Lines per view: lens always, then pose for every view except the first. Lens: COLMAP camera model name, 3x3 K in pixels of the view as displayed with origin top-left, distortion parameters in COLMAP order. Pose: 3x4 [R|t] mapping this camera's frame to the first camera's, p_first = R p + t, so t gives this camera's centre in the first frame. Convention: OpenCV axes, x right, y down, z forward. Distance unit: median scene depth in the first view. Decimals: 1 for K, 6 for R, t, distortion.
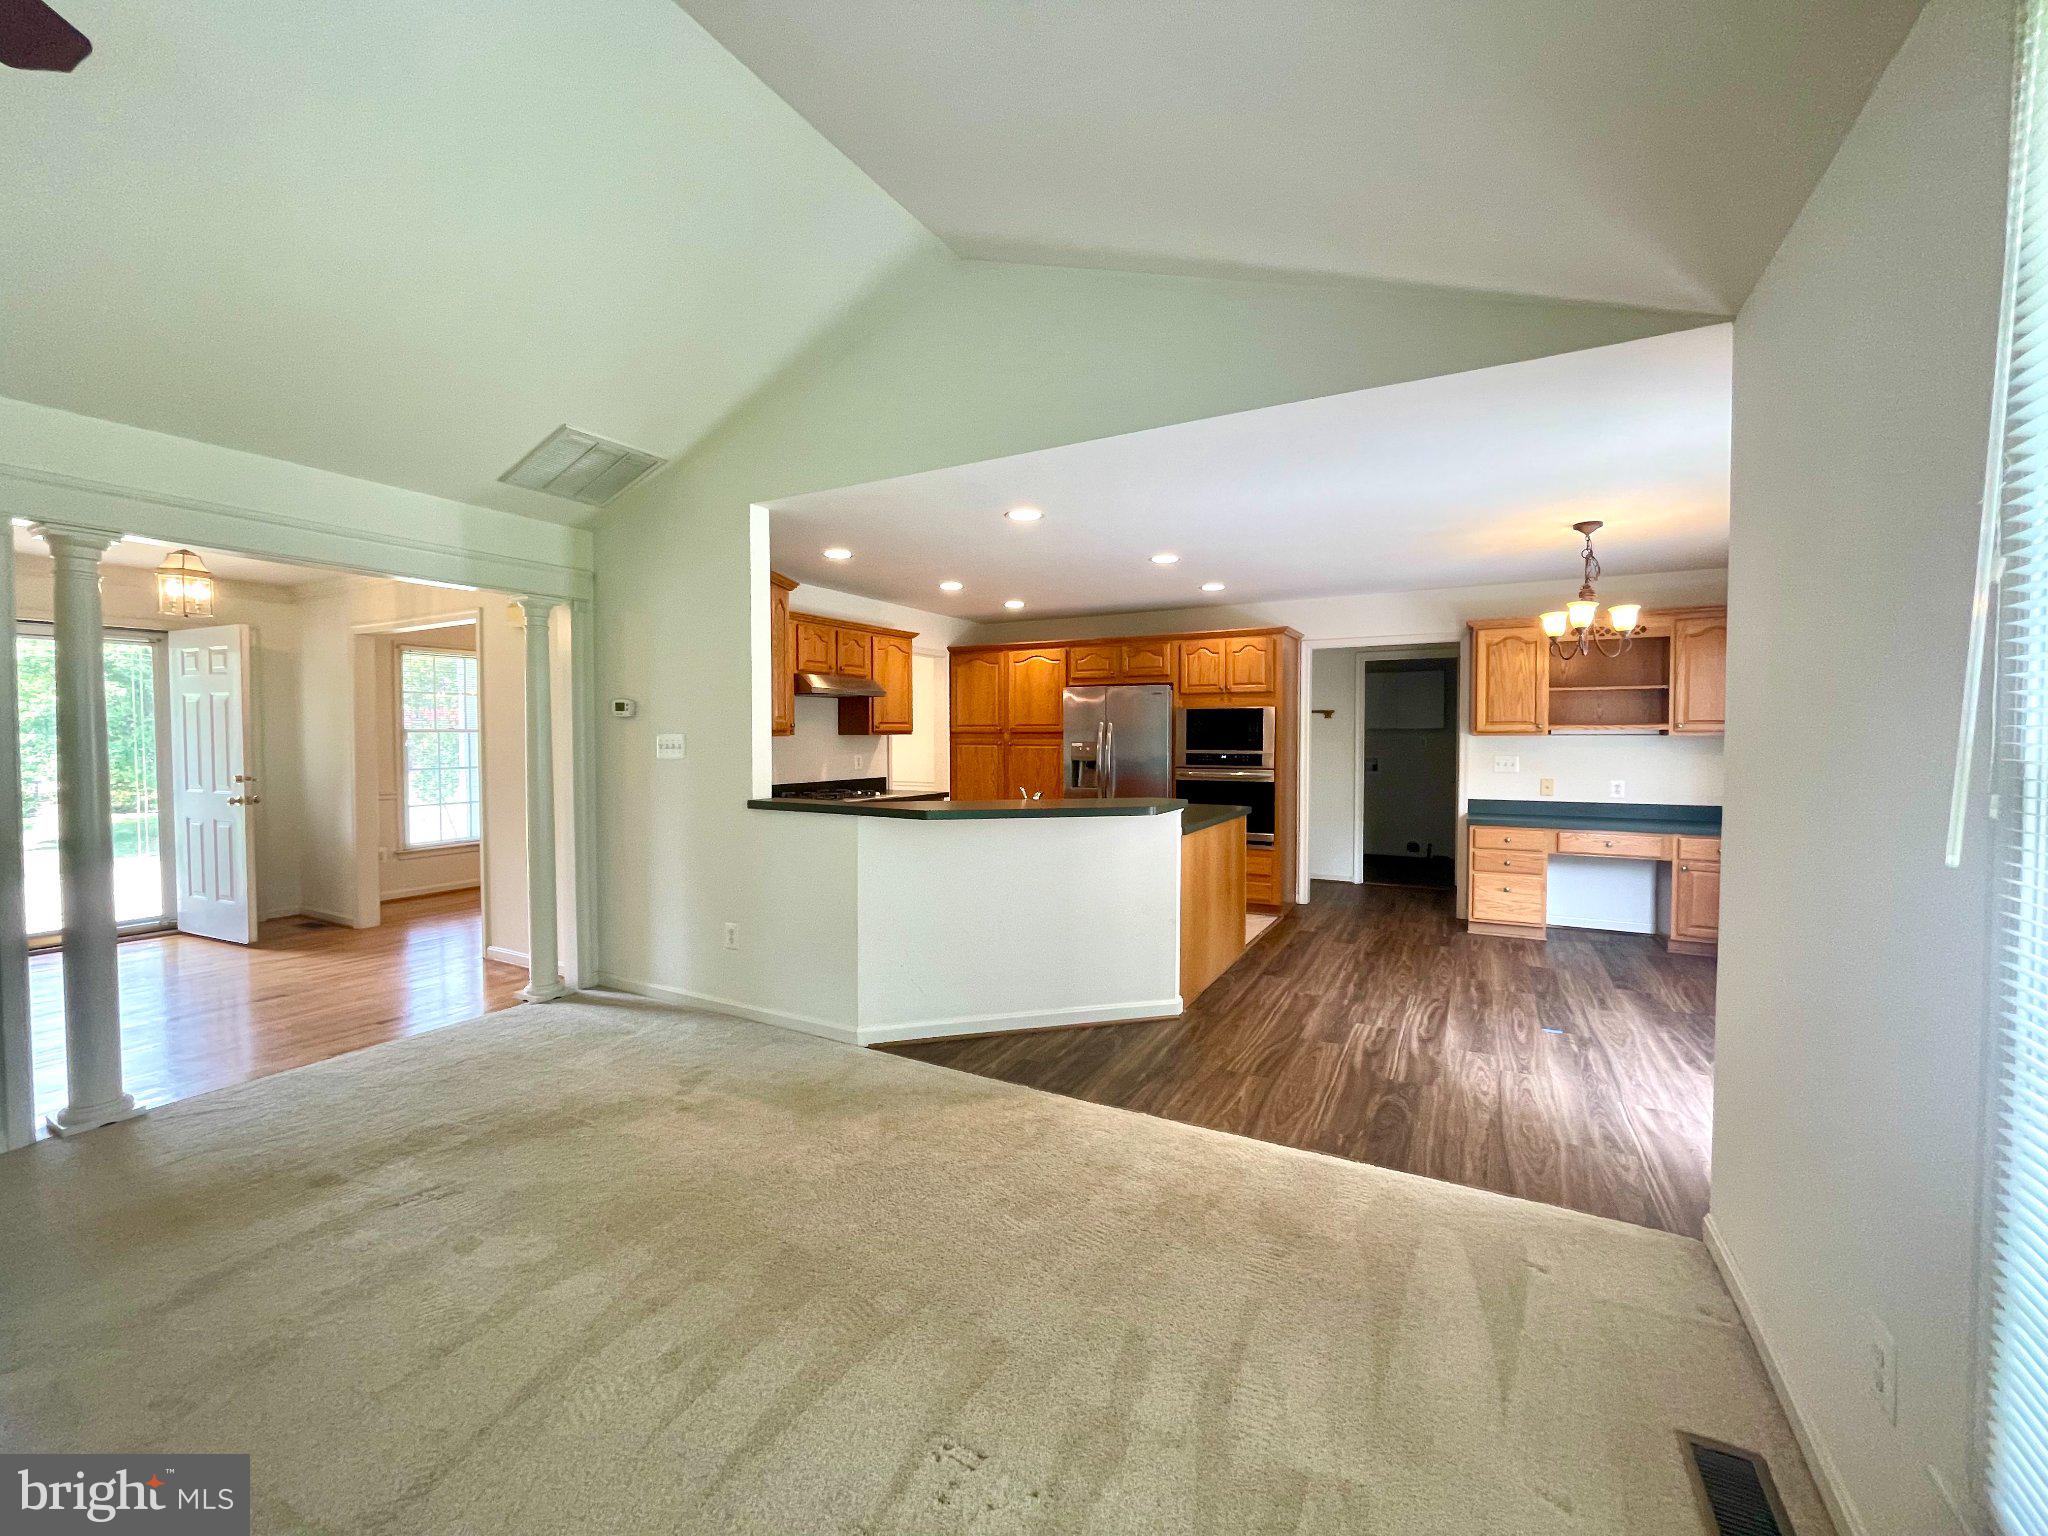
lens RADIAL K [[832.0, 0, 1037.9], [0, 832.0, 765.7], [0, 0, 1]] dist [-0.005493, 0.000724]
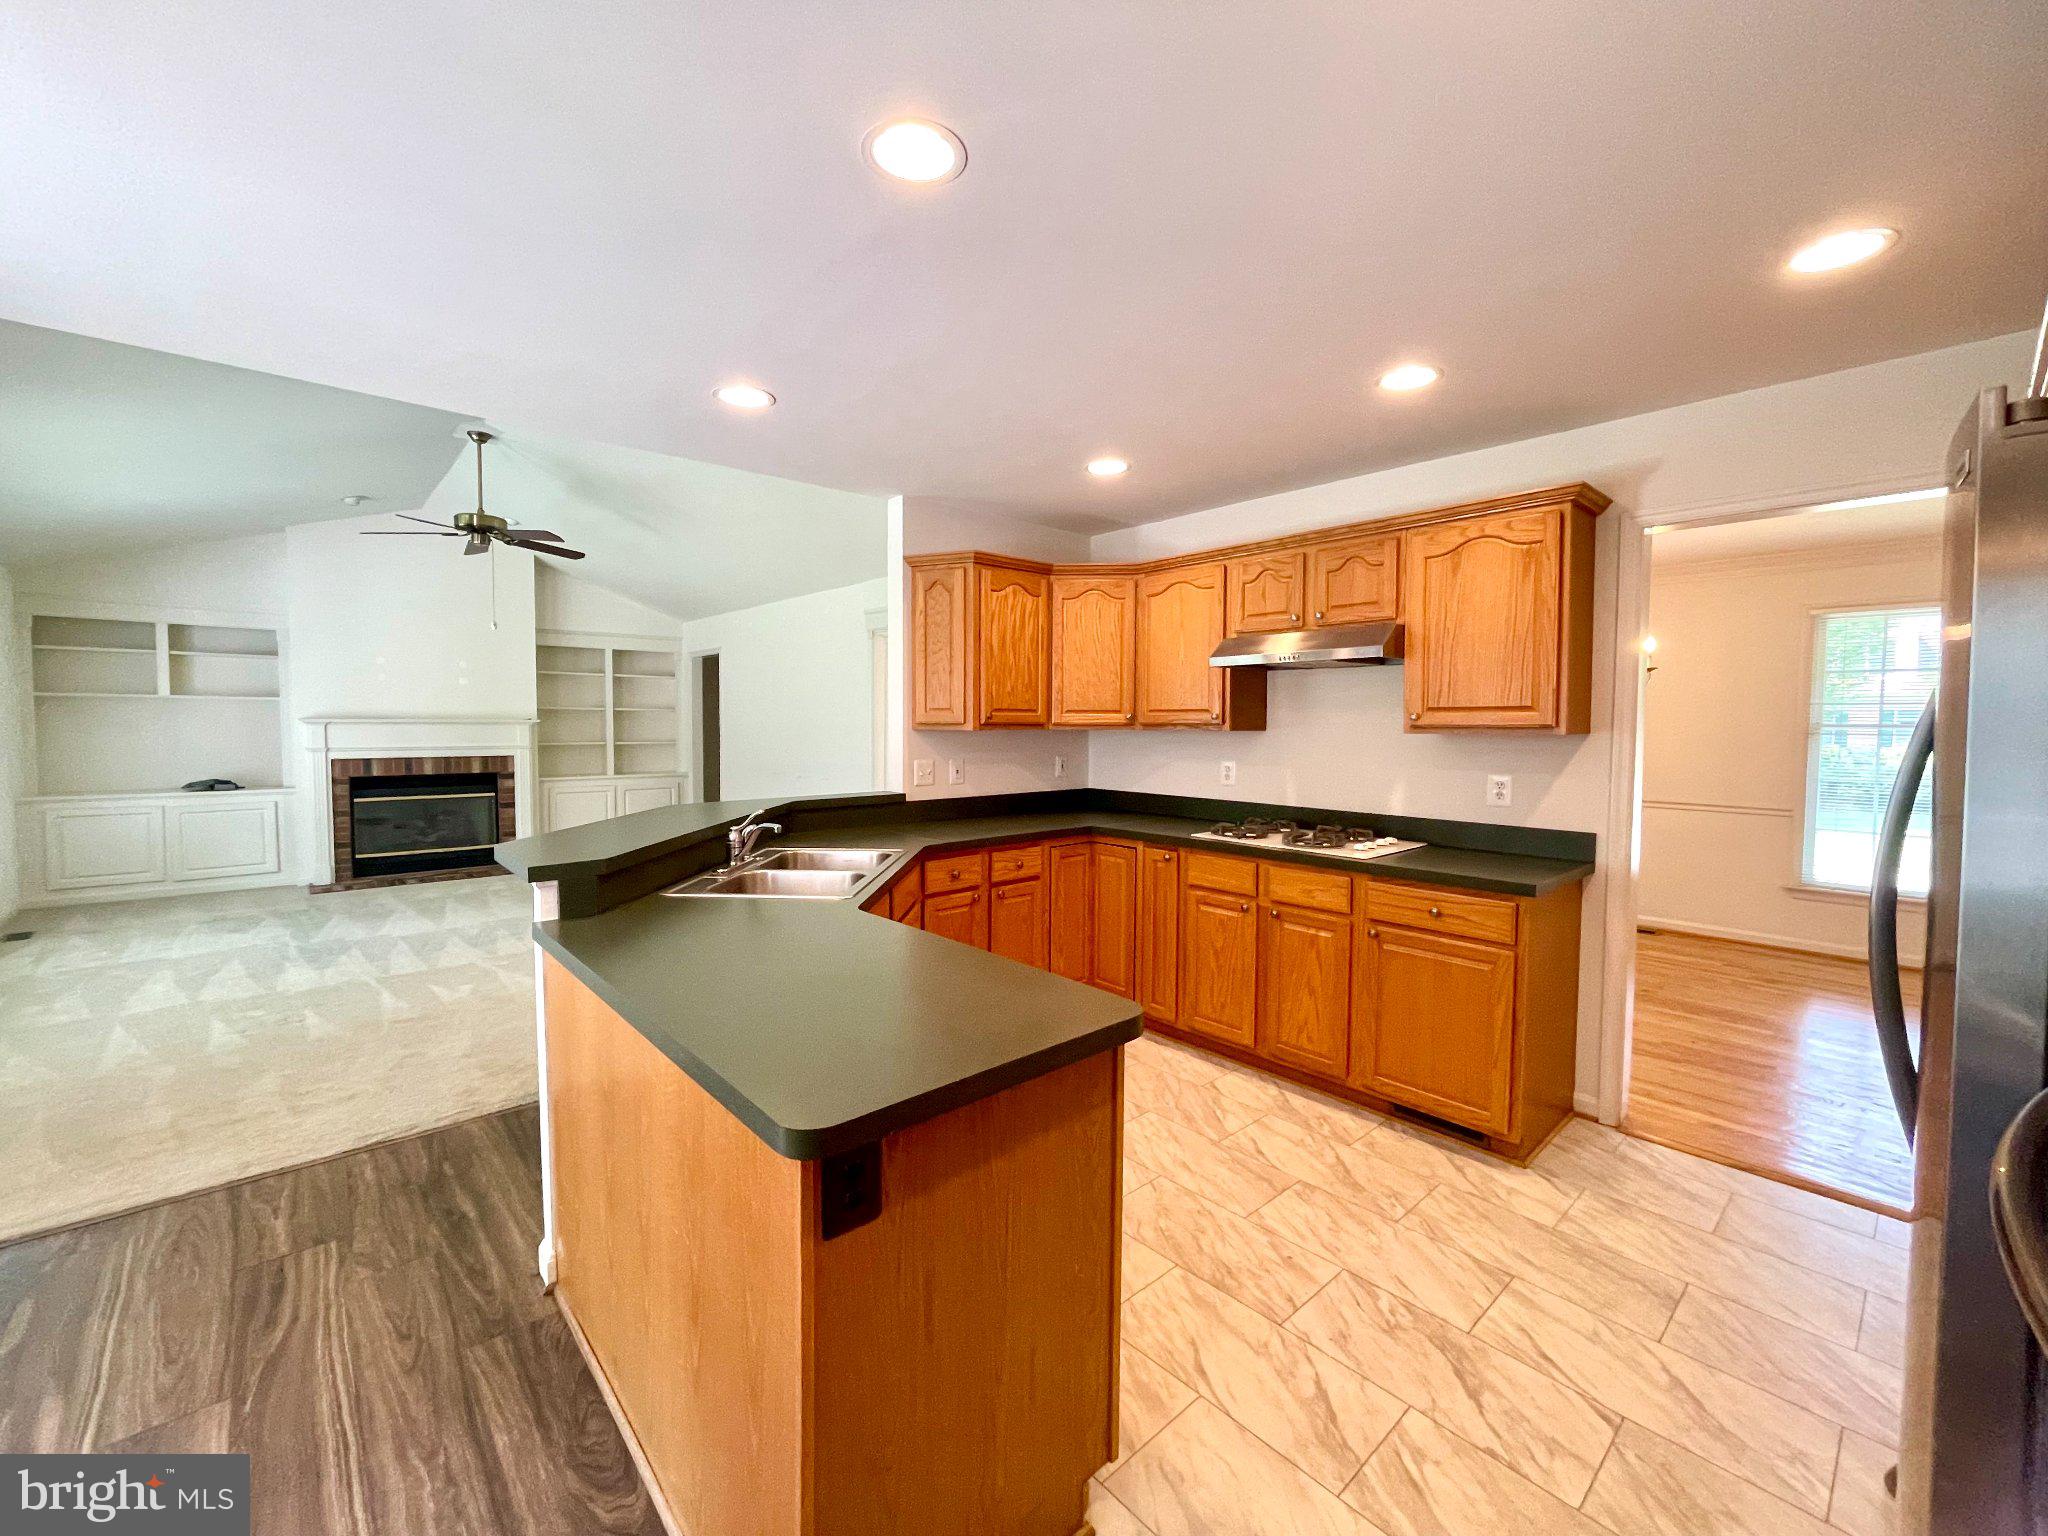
lens RADIAL K [[832.0, 0, 1019.3], [0, 832.0, 760.0], [0, 0, 1]] dist [-0.005493, 0.000724]
pose [[-0.343827, 0.047207, -0.937846, 0.407292], [-0.039499, 0.997125, 0.064672, -0.049890], [0.938202, 0.059280, -0.340974, 1.091232]]
